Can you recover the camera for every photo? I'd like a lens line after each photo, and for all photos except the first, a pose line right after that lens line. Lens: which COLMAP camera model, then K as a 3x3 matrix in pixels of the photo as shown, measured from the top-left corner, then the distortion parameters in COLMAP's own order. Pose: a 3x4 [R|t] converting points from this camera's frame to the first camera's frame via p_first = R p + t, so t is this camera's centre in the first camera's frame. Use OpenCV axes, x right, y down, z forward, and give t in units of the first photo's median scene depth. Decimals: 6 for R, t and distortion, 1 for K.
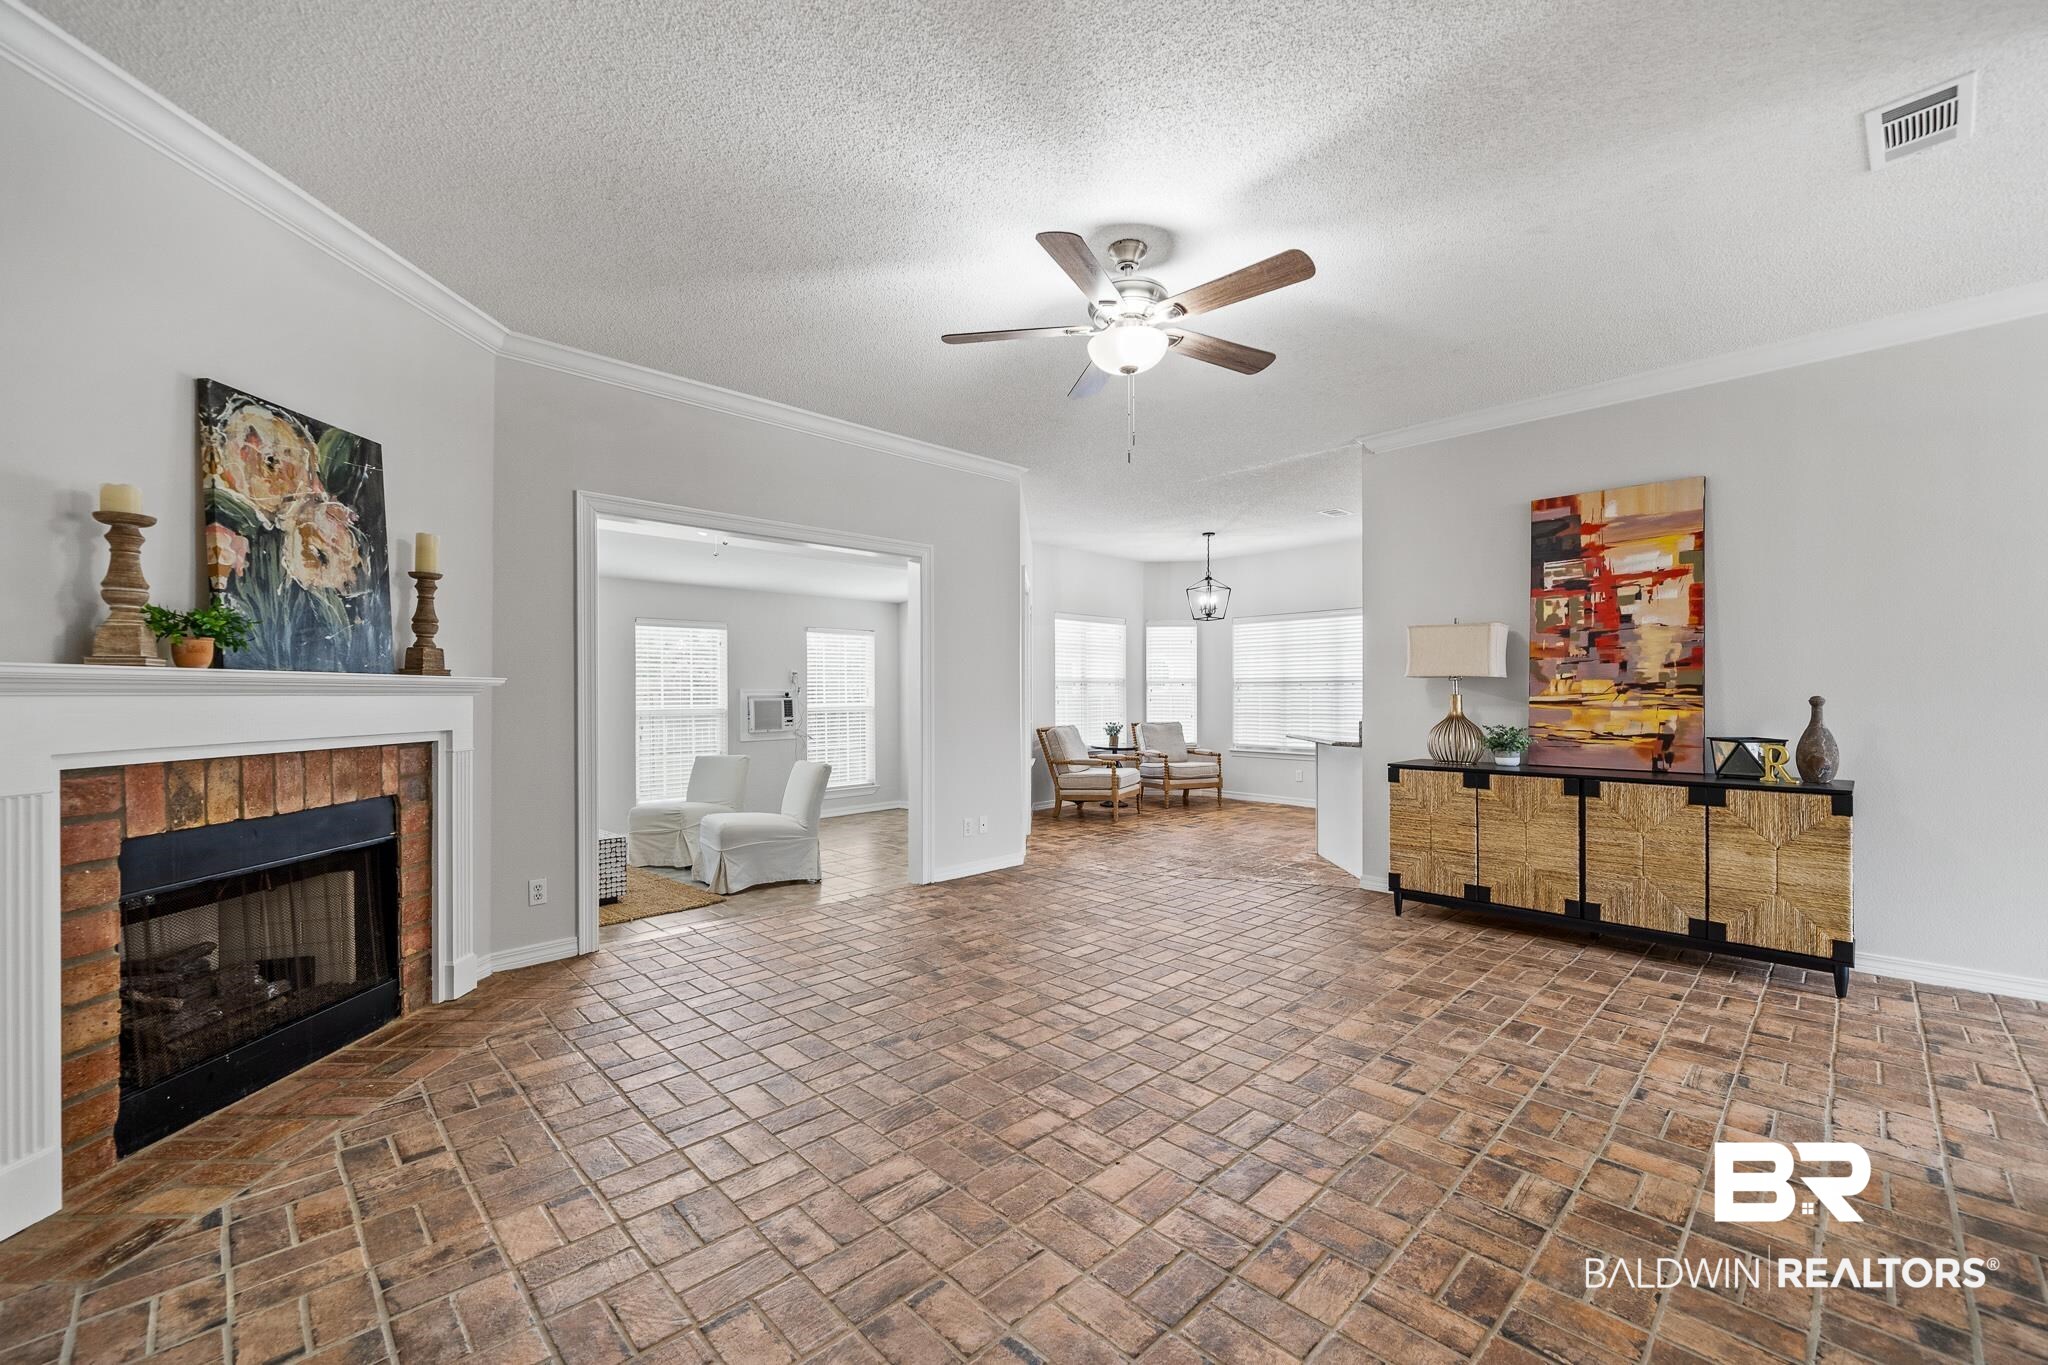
lens RADIAL K [[809.0, 0, 1030.4], [0, 809.0, 689.3], [0, 0, 1]] dist [0.000519, -0.000897]
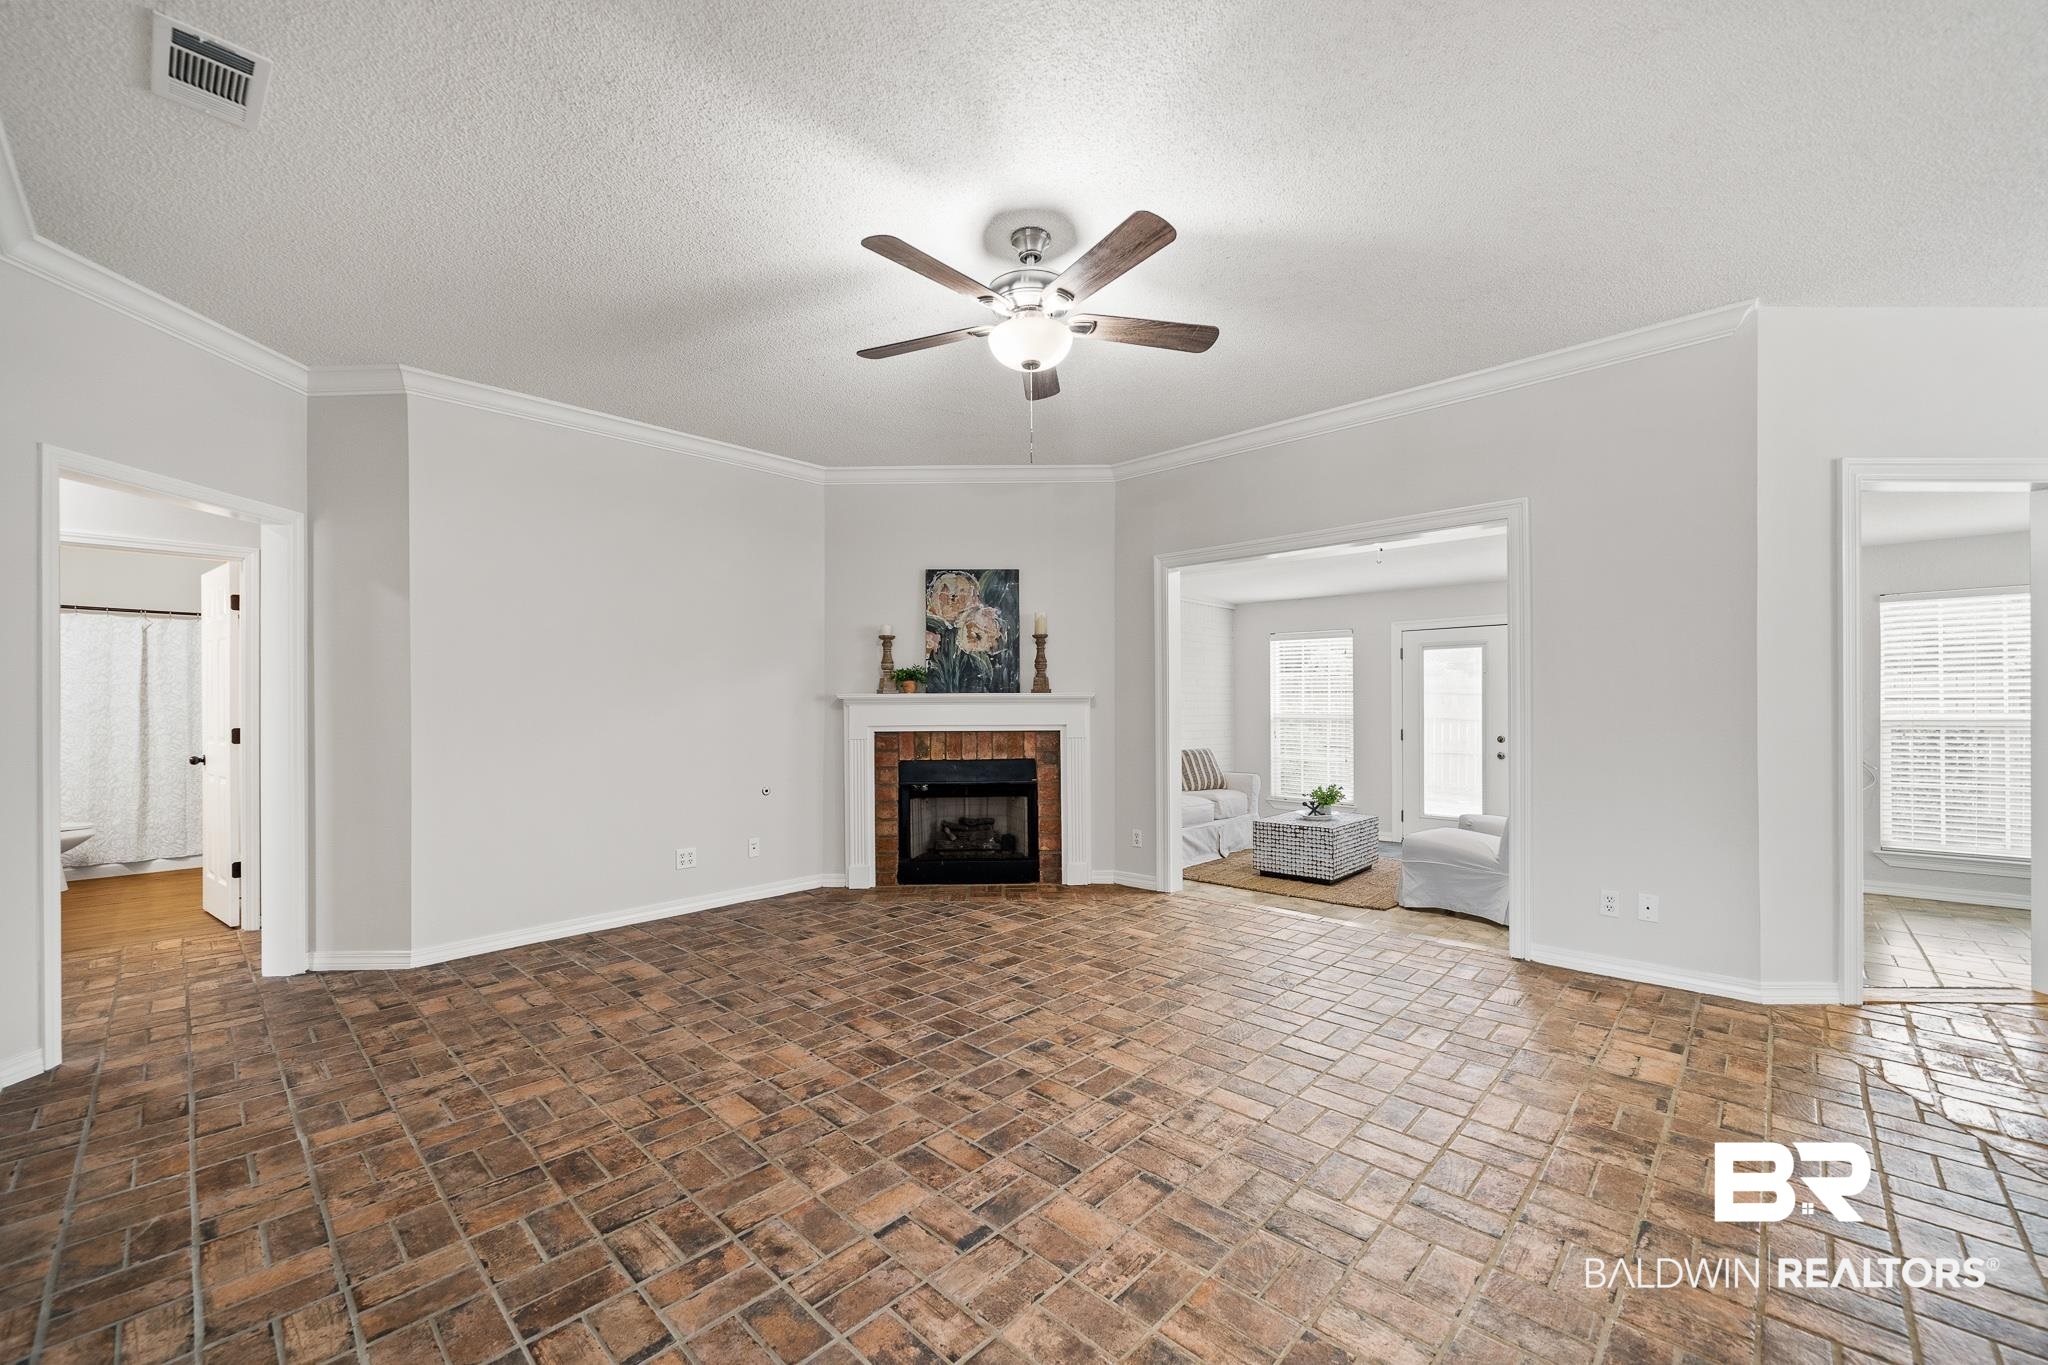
lens RADIAL K [[809.0, 0, 1026.7], [0, 809.0, 694.2], [0, 0, 1]] dist [0.000519, -0.000897]
pose [[0.037323, -0.010672, -0.999246, 1.024305], [0.012123, 0.999874, -0.010226, 0.004030], [0.999230, -0.011732, 0.037448, 0.915660]]
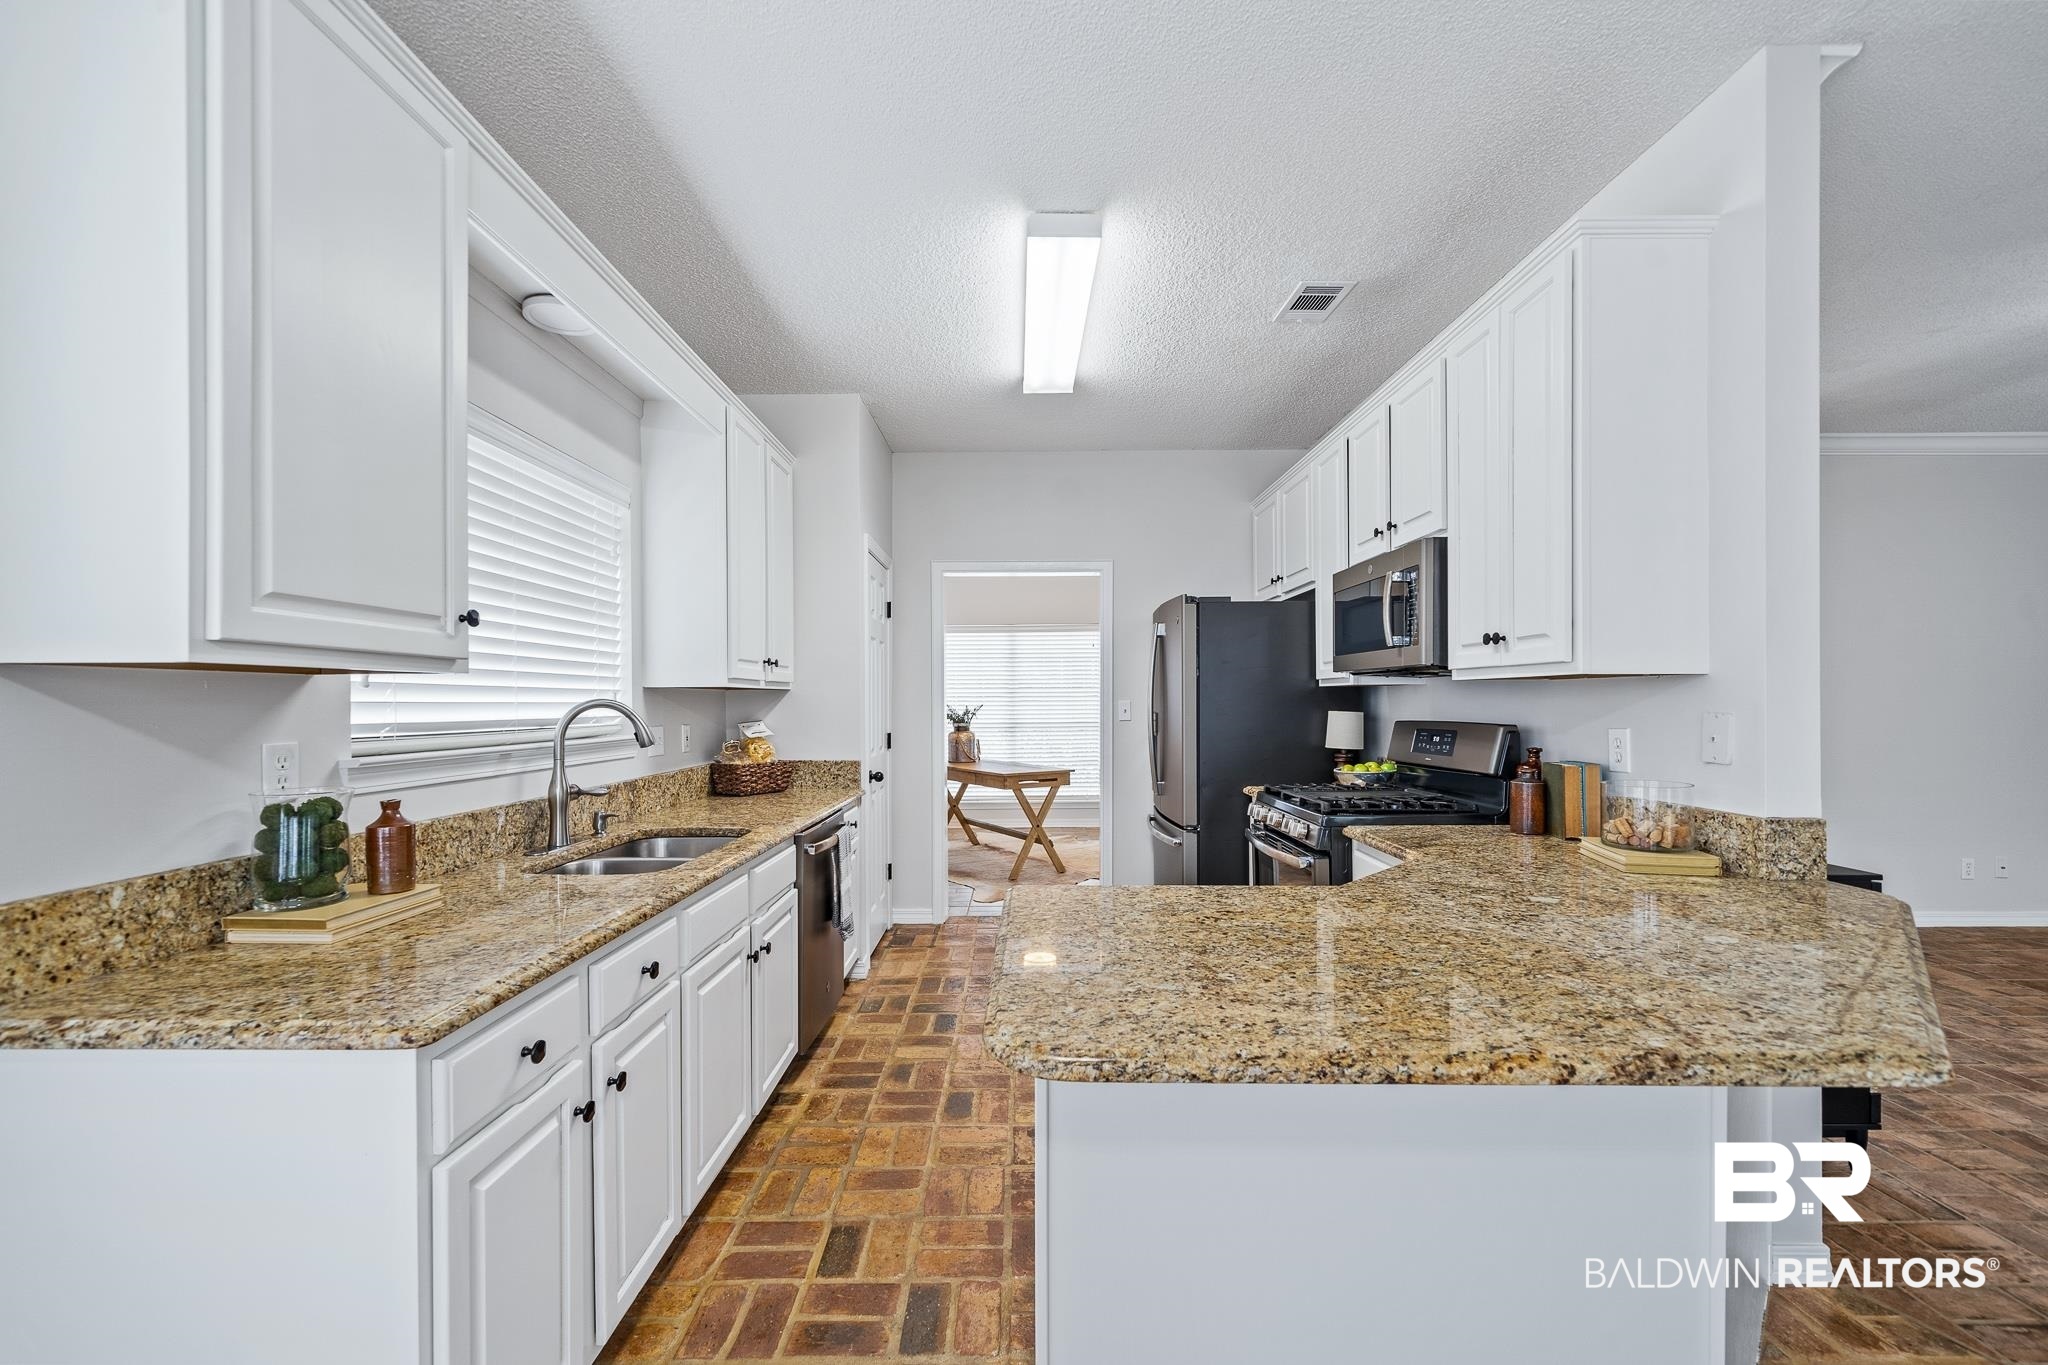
lens RADIAL K [[809.0, 0, 1014.5], [0, 809.0, 703.0], [0, 0, 1]] dist [0.000519, -0.000897]
pose [[-0.708198, 0.002712, 0.706009, 0.695178], [0.001853, 0.999996, -0.001983, -0.019669], [-0.706012, -0.000096, -0.708200, 2.563501]]
